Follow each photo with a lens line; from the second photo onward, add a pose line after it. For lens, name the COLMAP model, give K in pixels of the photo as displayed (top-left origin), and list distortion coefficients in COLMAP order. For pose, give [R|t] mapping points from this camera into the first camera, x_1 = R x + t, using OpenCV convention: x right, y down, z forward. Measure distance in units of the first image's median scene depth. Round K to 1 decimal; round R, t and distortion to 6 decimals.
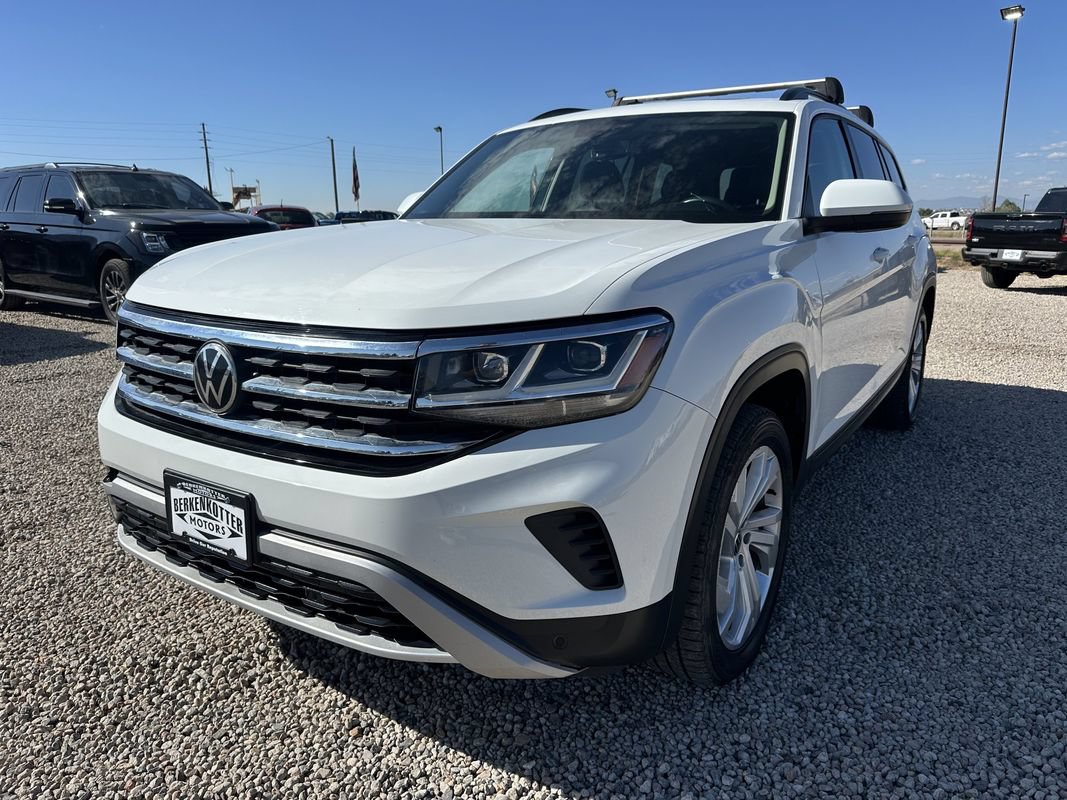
lens RADIAL K [[775.8, 0, 533.5], [0, 775.8, 400.0], [0, 0, 1]] dist [0.081462, -0.104108]
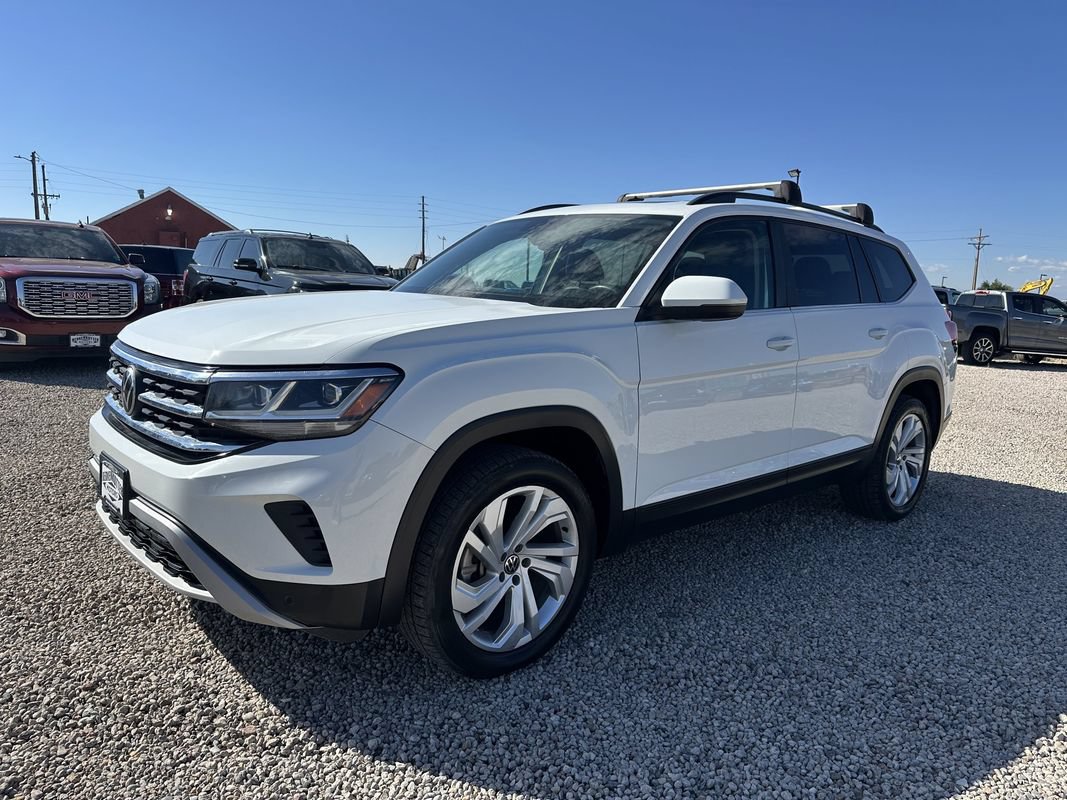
lens RADIAL K [[775.8, 0, 533.5], [0, 775.8, 400.0], [0, 0, 1]] dist [0.081462, -0.104108]
pose [[0.964183, 0.085888, -0.250948, 0.676690], [-0.107093, 0.991633, -0.072076, 0.014538], [0.242658, 0.096369, 0.965313, -0.223745]]
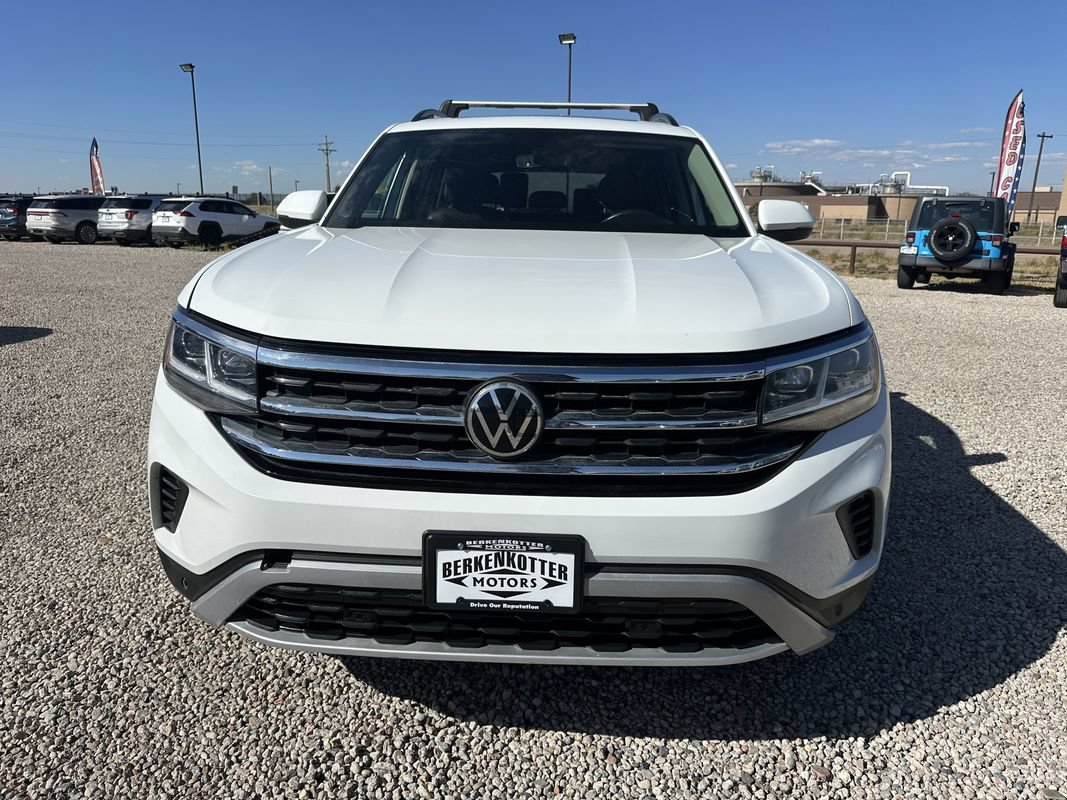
lens RADIAL K [[765.2, 0, 538.9], [0, 765.2, 386.6], [0, 0, 1]] dist [0.090122, -0.000937]
pose [[0.845669, -0.101121, 0.524041, -0.822988], [0.098414, 0.994595, 0.033107, -0.090671], [-0.524556, 0.023575, 0.851049, 0.216159]]
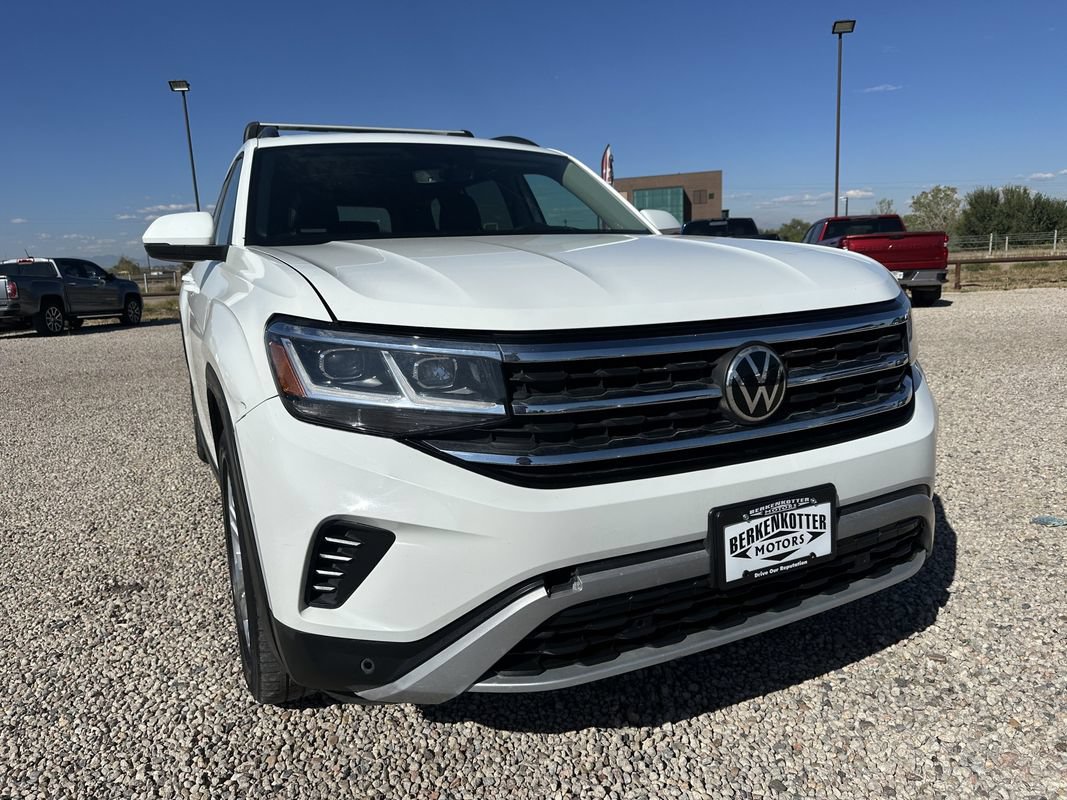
lens RADIAL K [[770.1, 0, 531.9], [0, 770.1, 394.8], [0, 0, 1]] dist [0.068233, -0.102788]
pose [[0.489343, -0.168245, 0.855709, -1.289736], [0.235493, 0.970256, 0.056099, -0.126013], [-0.839694, 0.174062, 0.514408, 0.747099]]
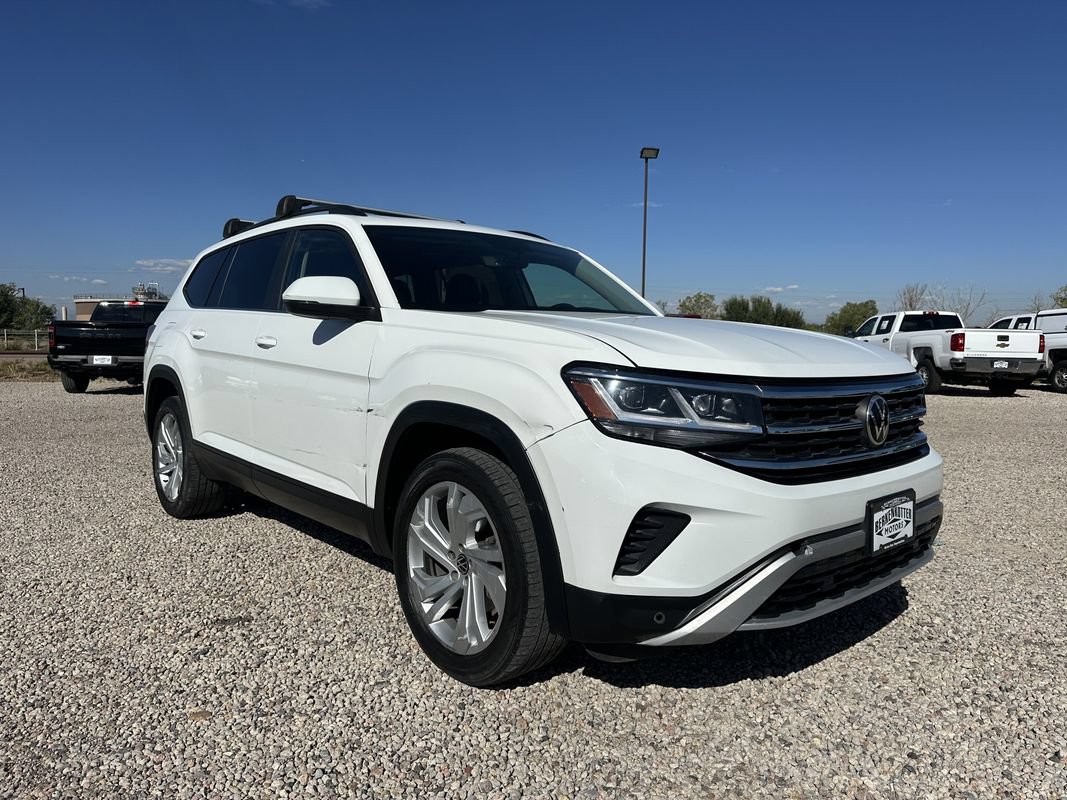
lens RADIAL K [[775.8, 0, 533.5], [0, 775.8, 400.0], [0, 0, 1]] dist [0.081462, -0.104108]
pose [[0.221590, -0.071851, 0.972489, -1.855371], [0.207755, 0.977864, 0.024909, -0.219788], [-0.952752, 0.196520, 0.231612, 1.231890]]
